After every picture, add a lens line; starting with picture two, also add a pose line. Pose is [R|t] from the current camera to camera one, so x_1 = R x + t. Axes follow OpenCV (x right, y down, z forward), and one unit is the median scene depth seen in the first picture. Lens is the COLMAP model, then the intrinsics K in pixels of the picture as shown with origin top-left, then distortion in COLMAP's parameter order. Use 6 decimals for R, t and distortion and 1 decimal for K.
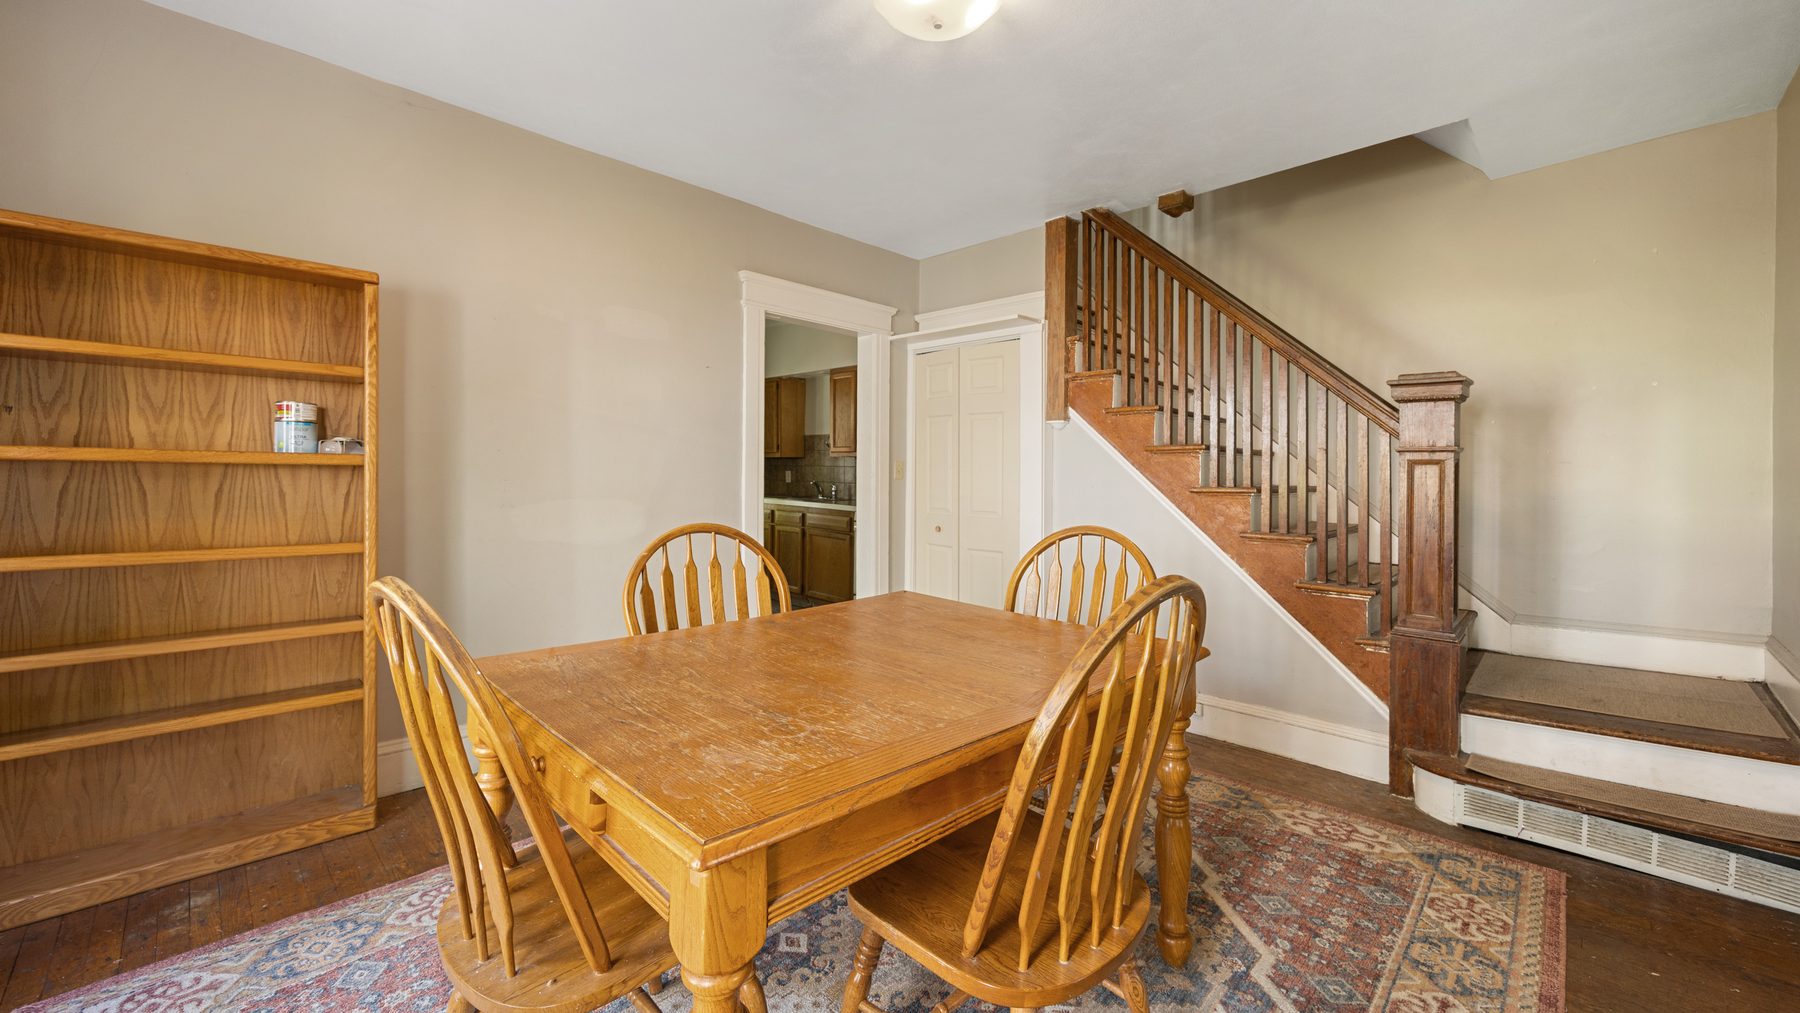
lens RADIAL K [[706.2, 0, 900.0], [0, 706.2, 506.5], [0, 0, 1]] dist [-0.001453, -0.000051]
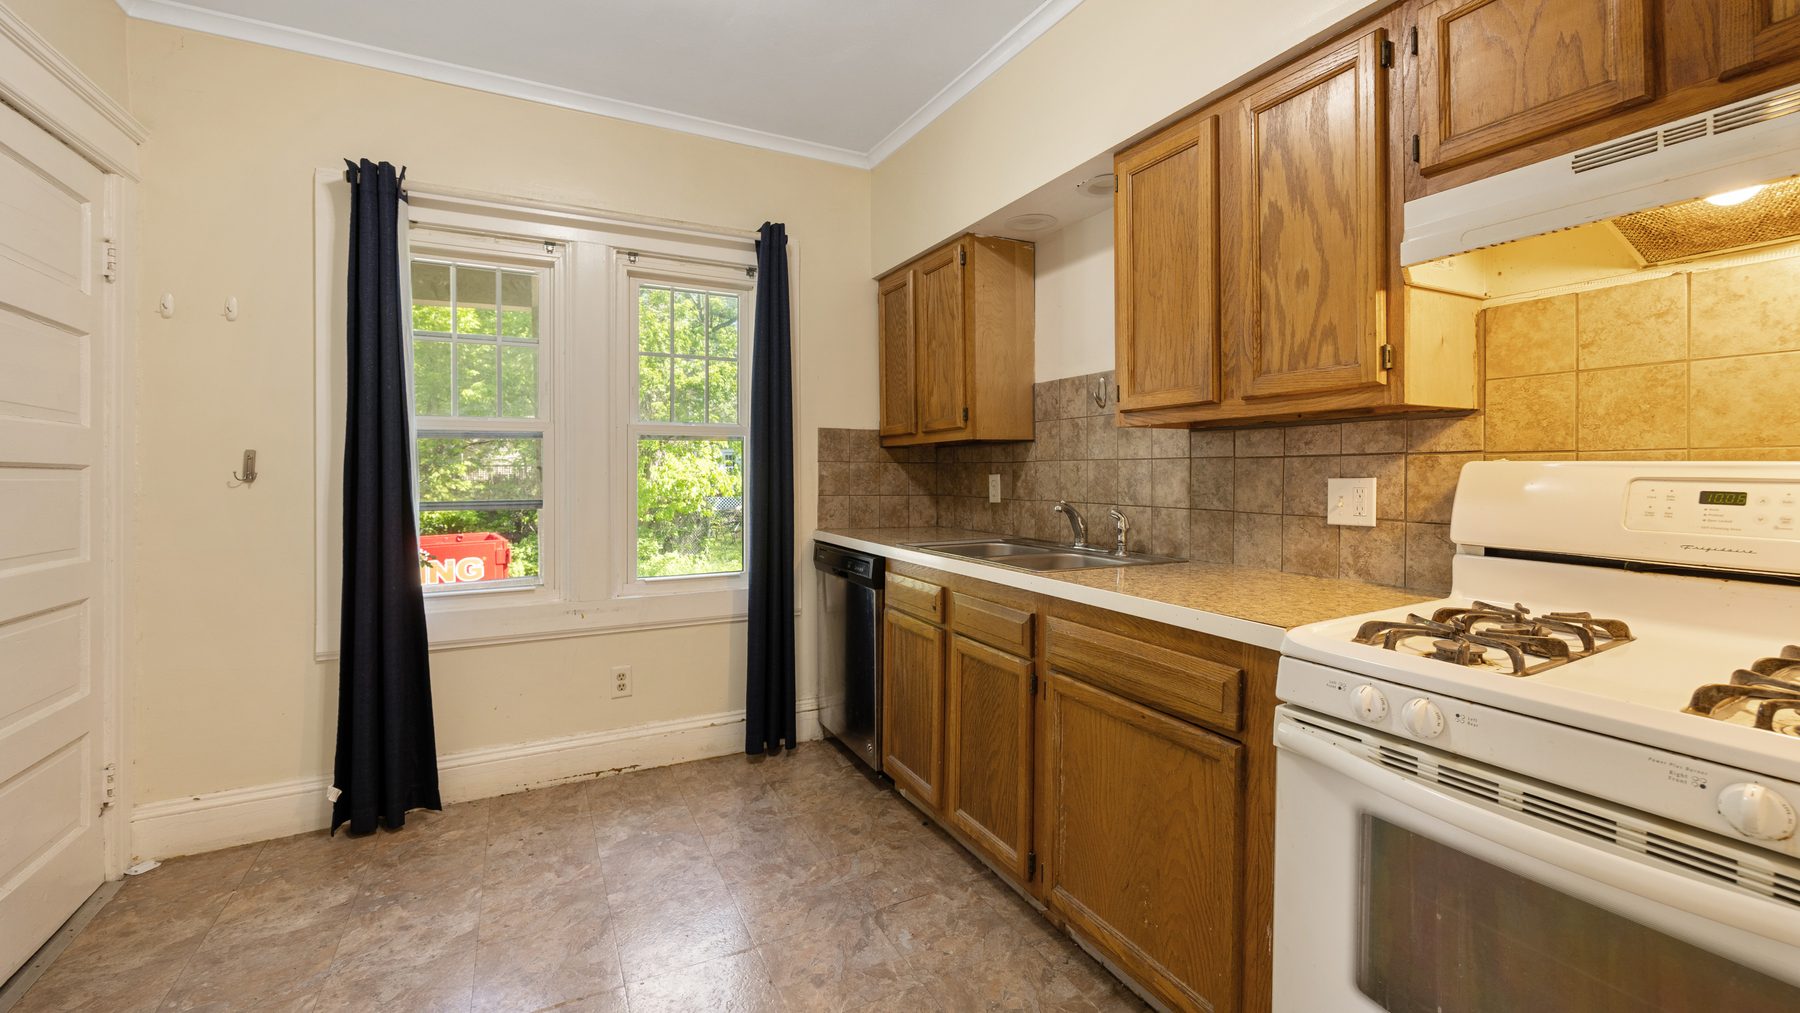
lens RADIAL K [[741.9, 0, 910.4], [0, 741.9, 478.5], [0, 0, 1]] dist [-0.000209, 0.000018]
pose [[0.955827, -0.017550, -0.293406, -0.089755], [0.003117, 0.998765, -0.049588, -0.031082], [0.293914, 0.046483, 0.954701, 0.656056]]
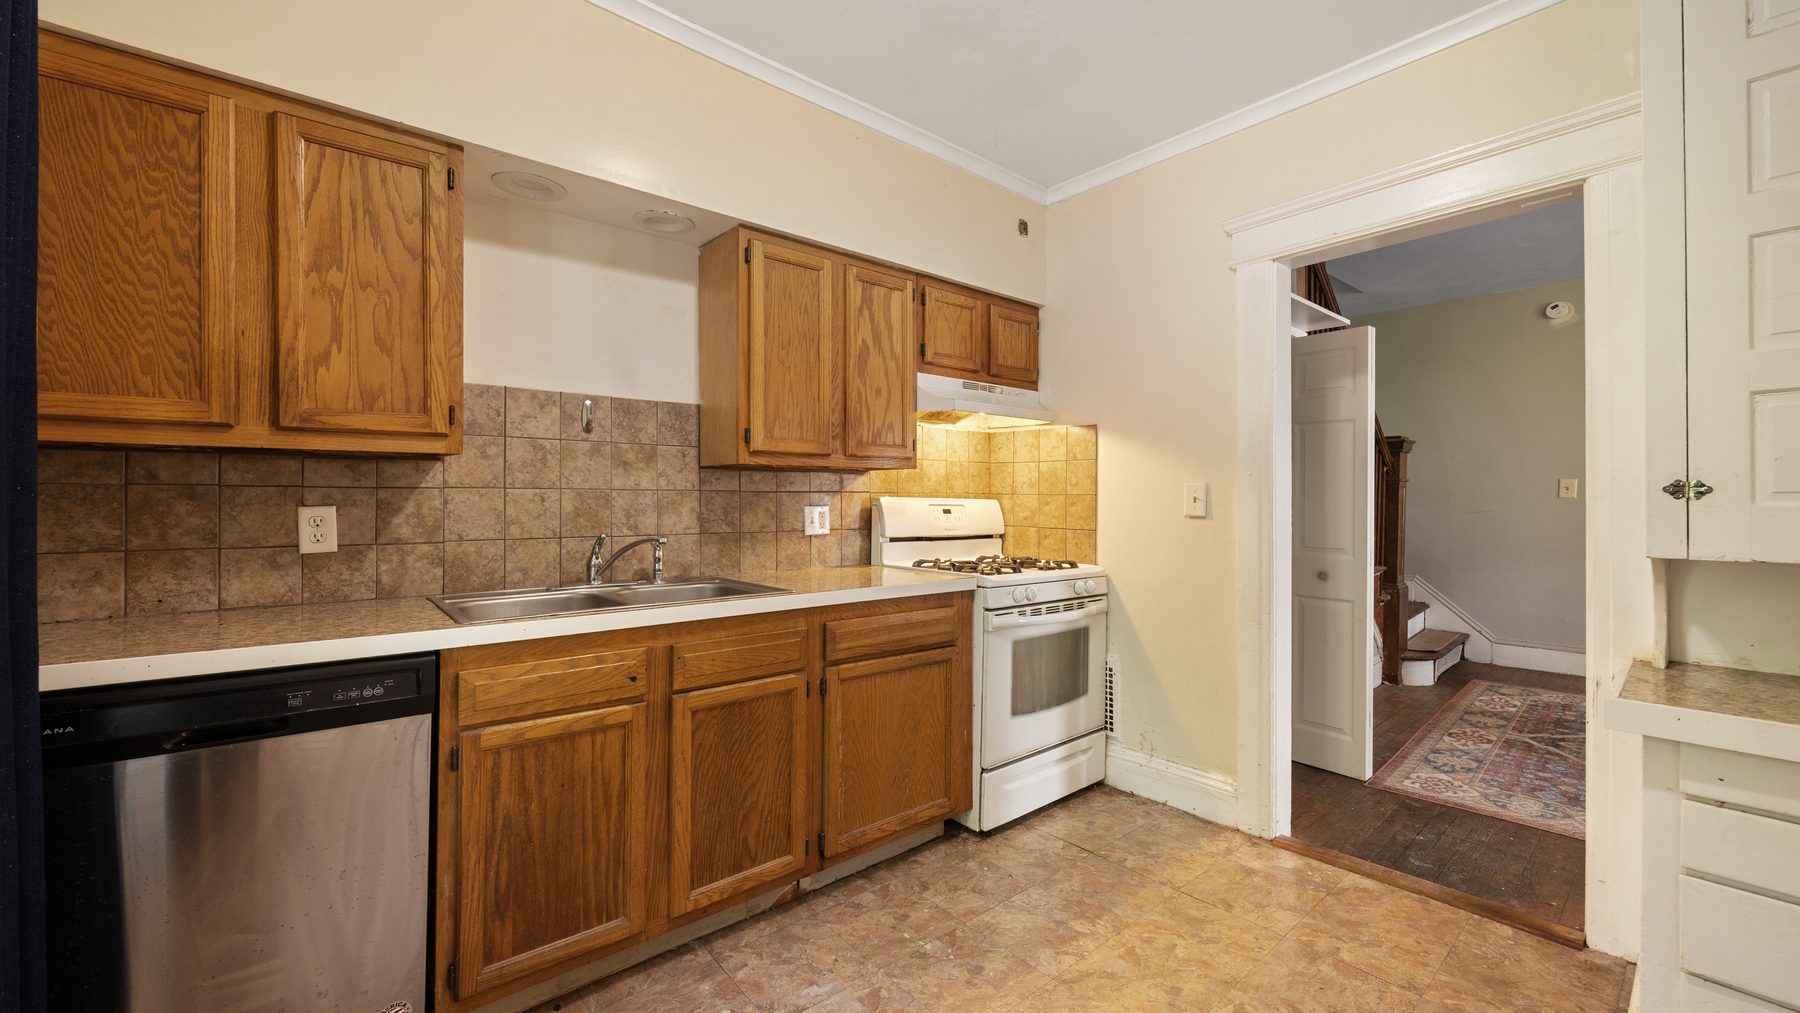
lens RADIAL K [[706.2, 0, 900.0], [0, 706.2, 506.5], [0, 0, 1]] dist [-0.001453, -0.000051]
pose [[0.075989, -0.027585, 0.996727, -0.452455], [0.055647, 0.998177, 0.023383, -0.051967], [-0.995555, 0.053689, 0.077385, 0.890349]]
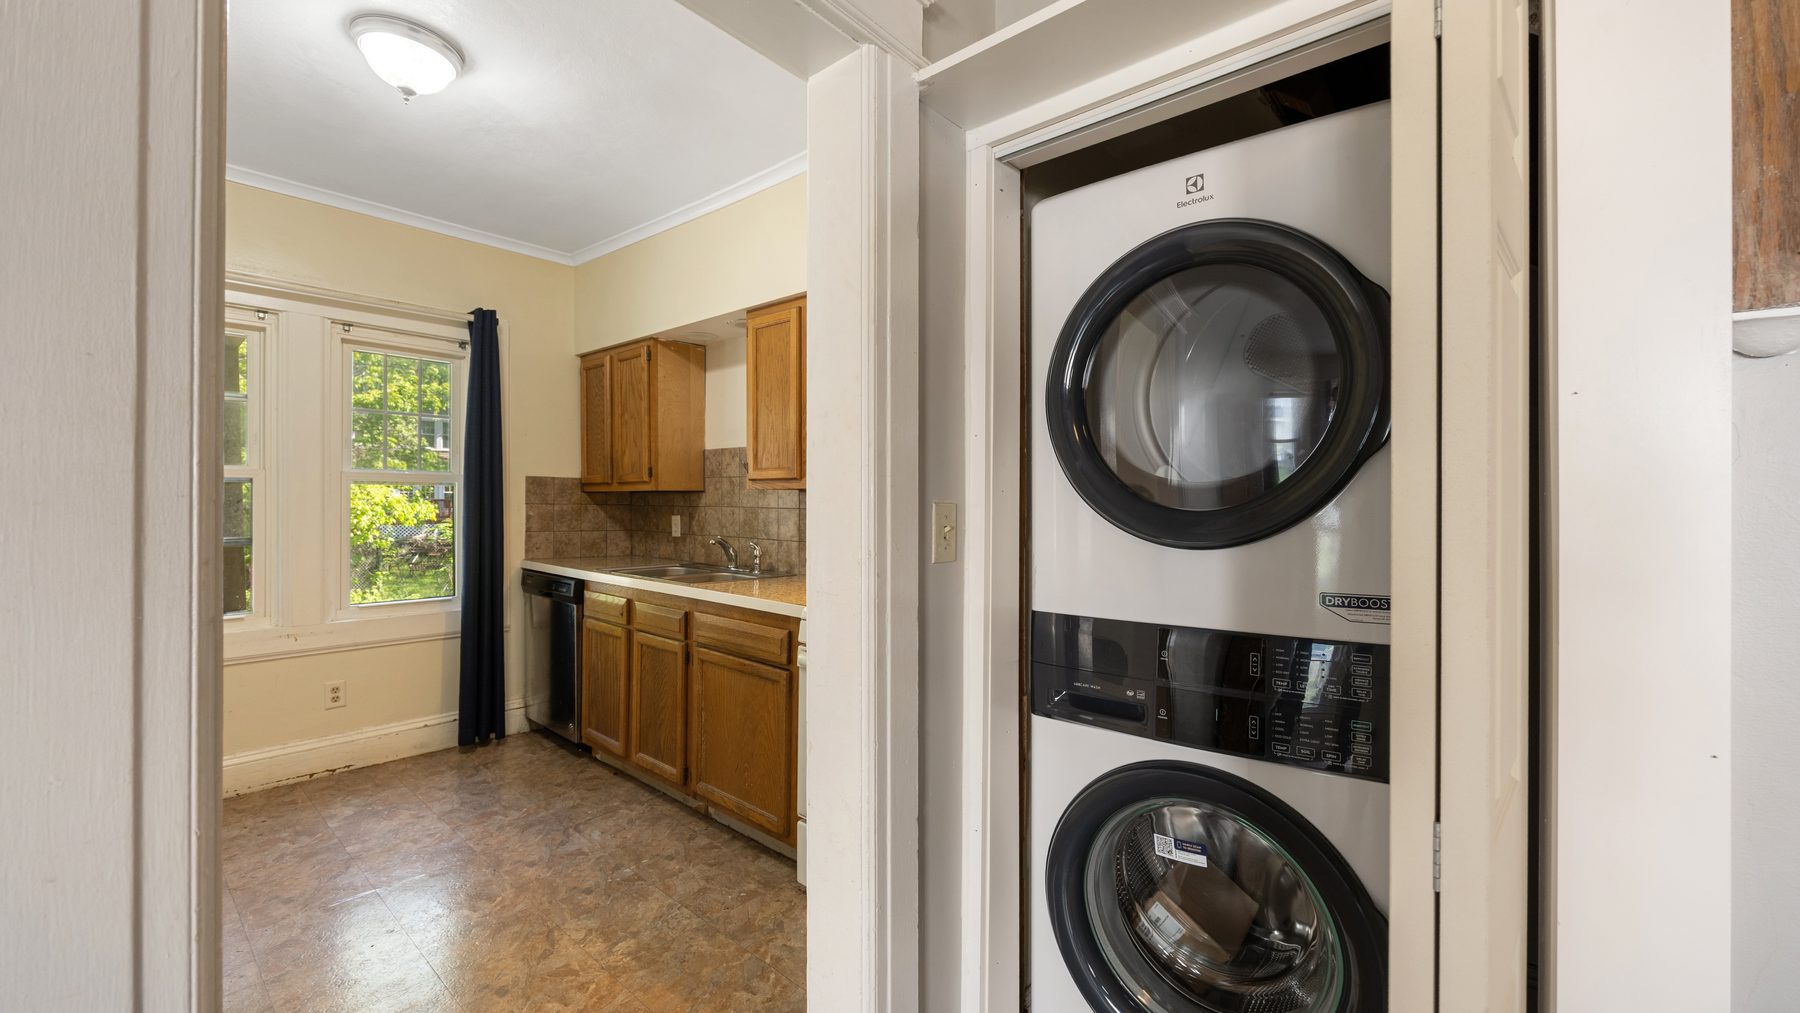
lens RADIAL K [[711.5, 0, 902.8], [0, 711.5, 514.9], [0, 0, 1]] dist [-0.003892, 0.000006]
pose [[0.996896, -0.010528, 0.078027, -0.030712], [0.013228, 0.999328, -0.034171, -0.034436], [-0.077615, 0.035098, 0.996365, 0.504583]]
